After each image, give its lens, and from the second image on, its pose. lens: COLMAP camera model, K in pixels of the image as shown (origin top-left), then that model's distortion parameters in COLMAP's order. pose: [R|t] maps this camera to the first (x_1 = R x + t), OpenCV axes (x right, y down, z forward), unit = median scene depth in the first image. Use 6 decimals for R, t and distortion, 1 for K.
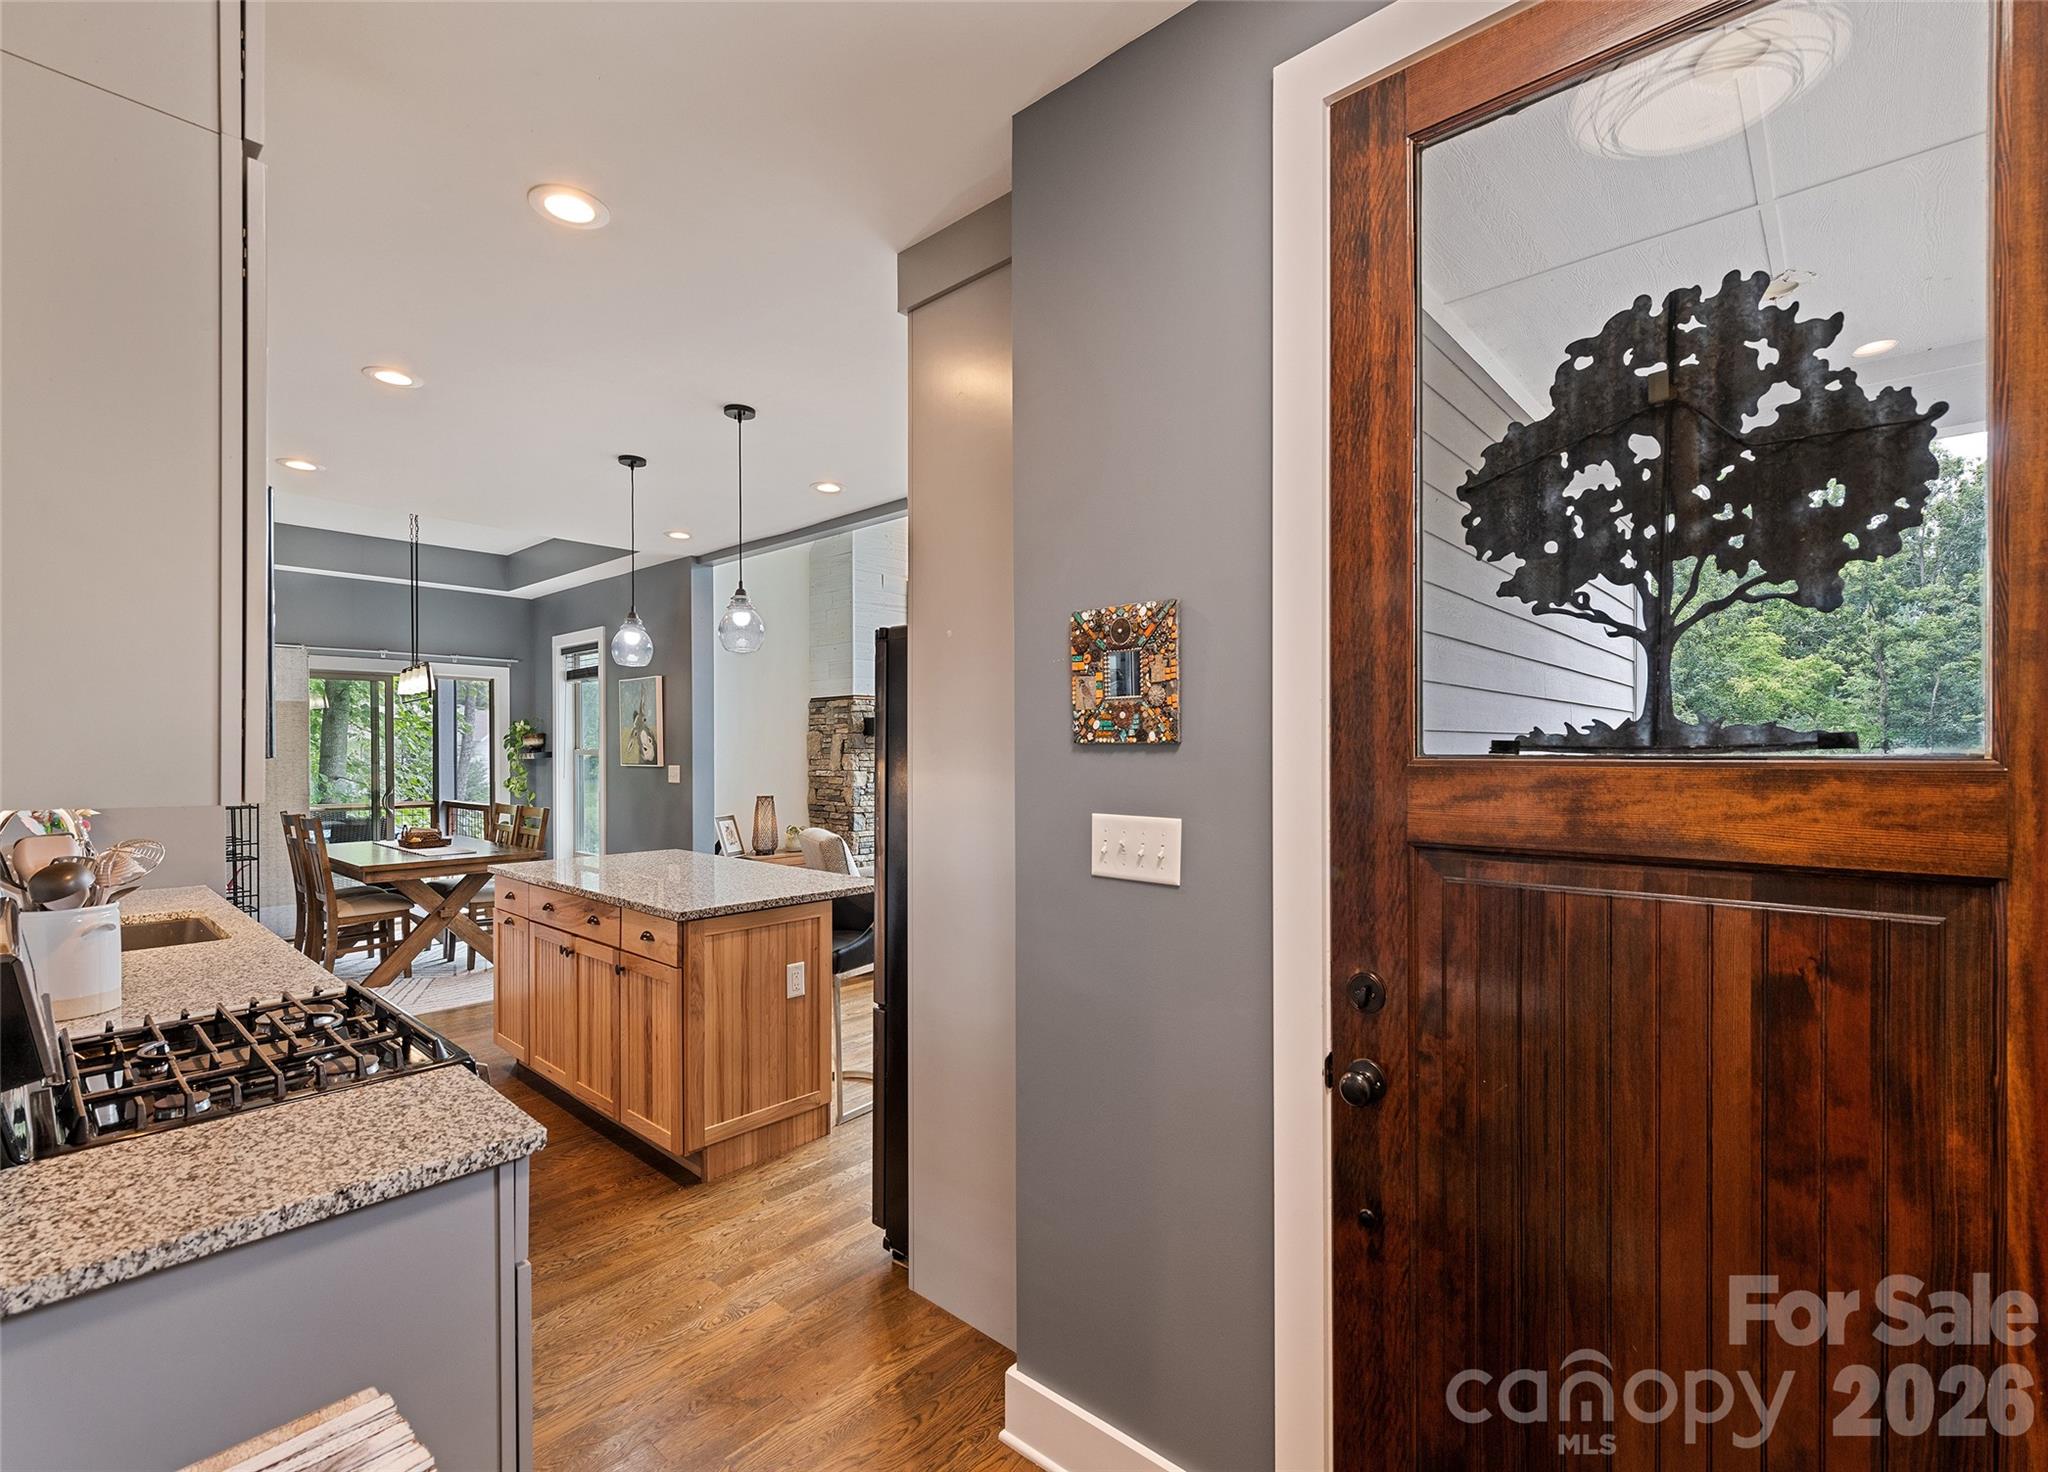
lens RADIAL K [[889.3, 0, 1013.3], [0, 889.3, 748.8], [0, 0, 1]] dist [0.003952, 0.000596]
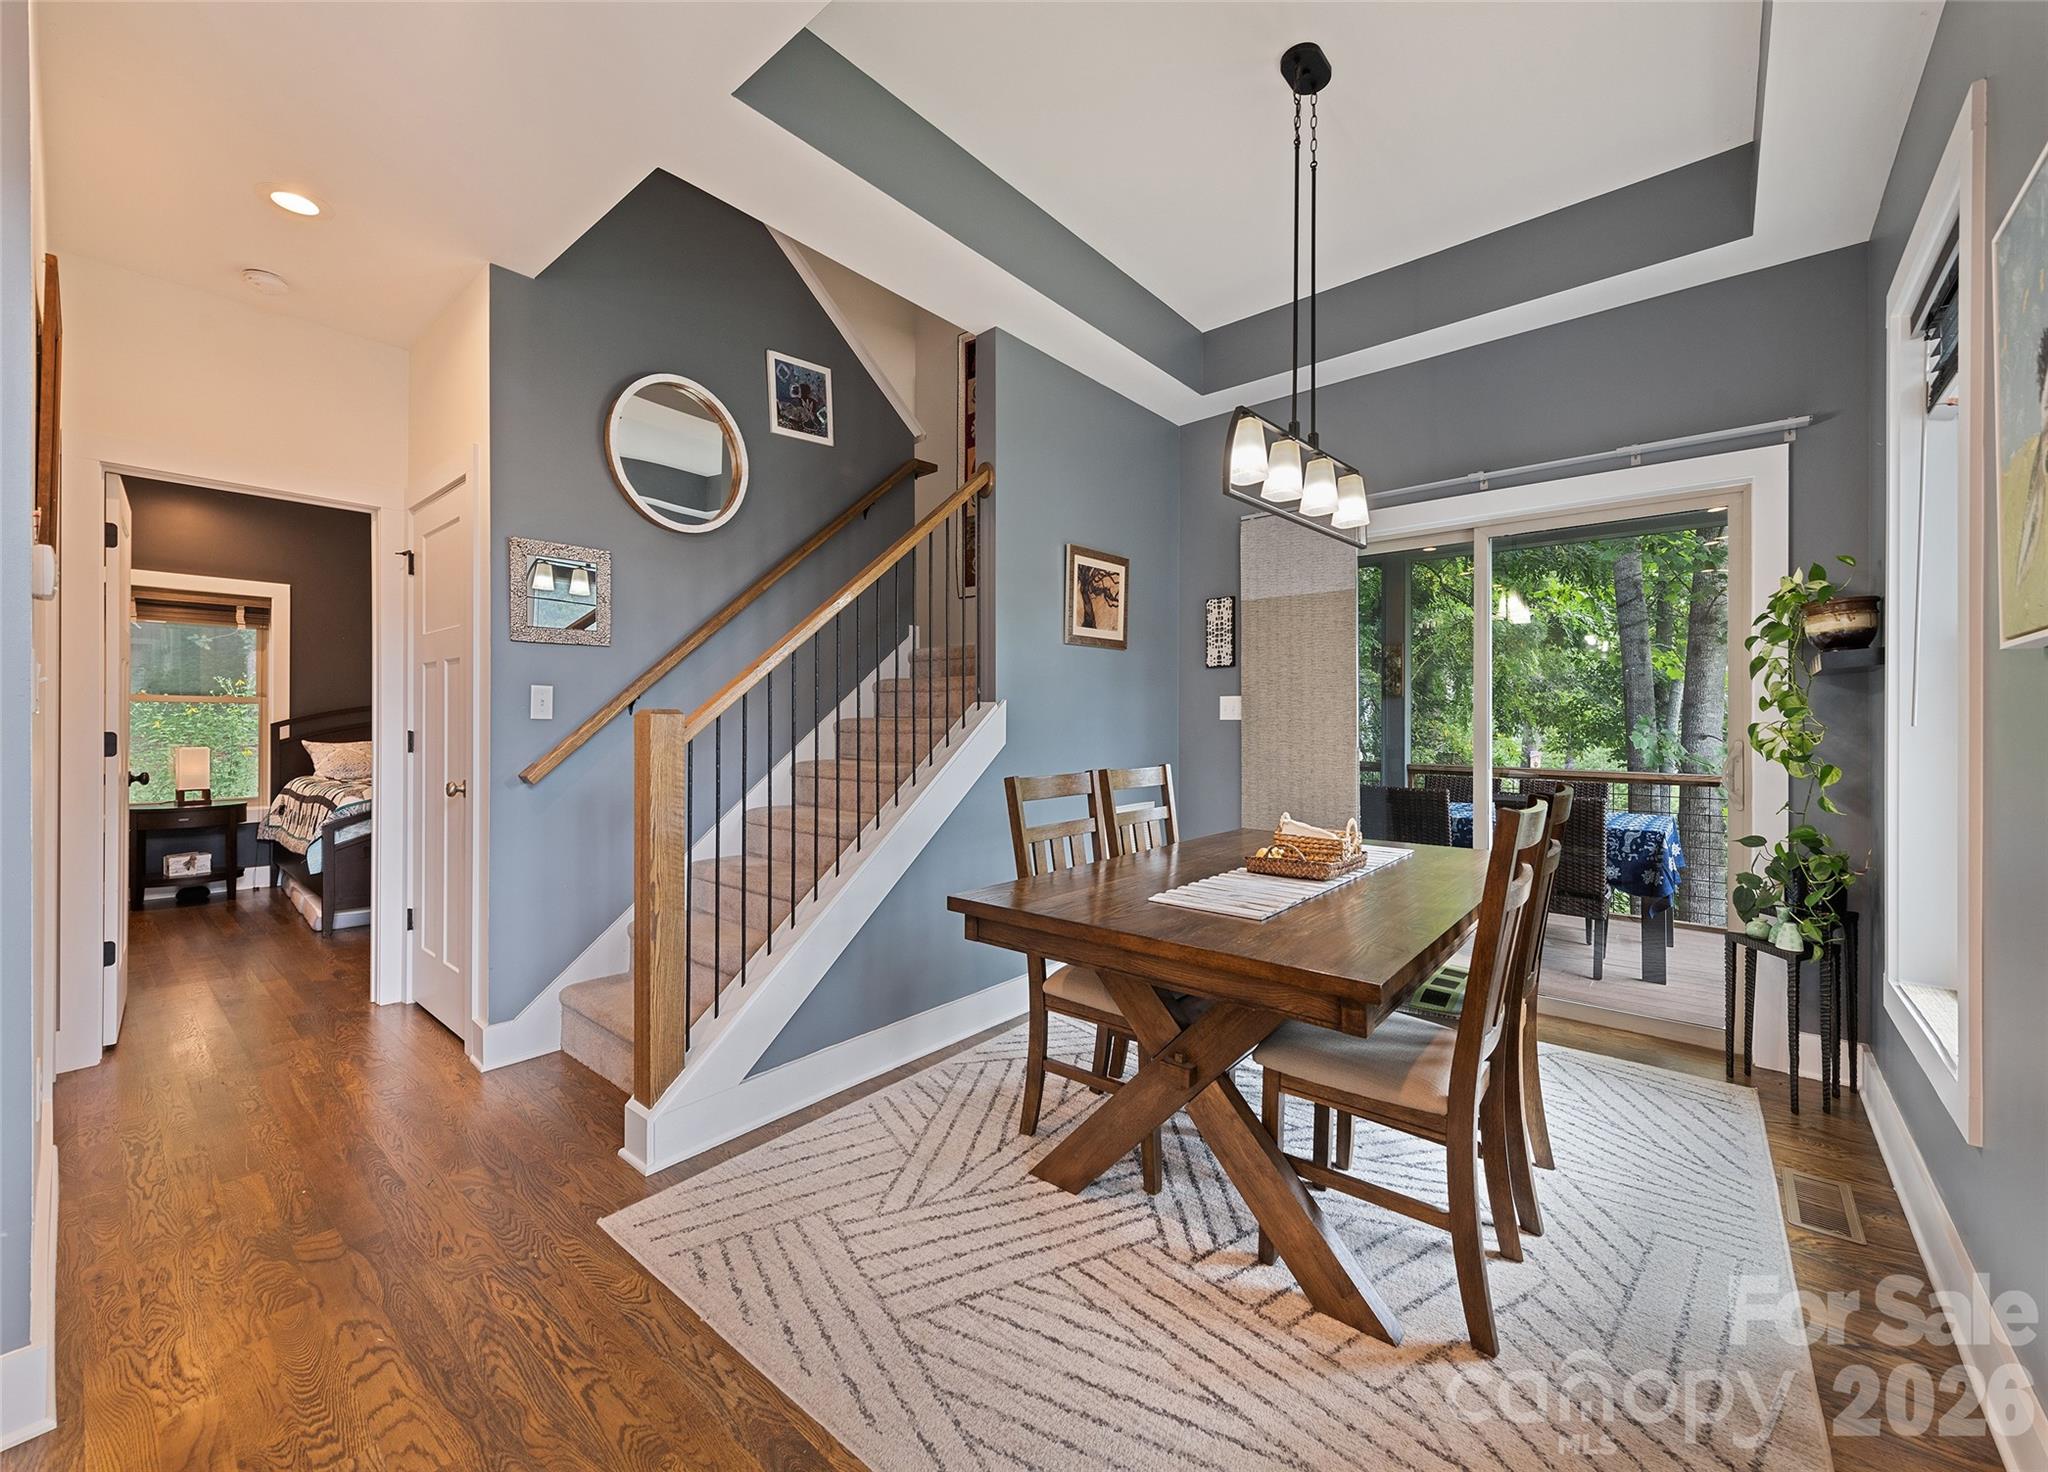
lens RADIAL K [[810.4, 0, 1010.6], [0, 810.4, 724.0], [0, 0, 1]] dist [0.007659, -0.001901]
pose [[0.027711, 0.005604, -0.999600, -0.242622], [0.000854, 0.999984, 0.005630, 0.033007], [0.999616, -0.001010, 0.027706, 0.721986]]
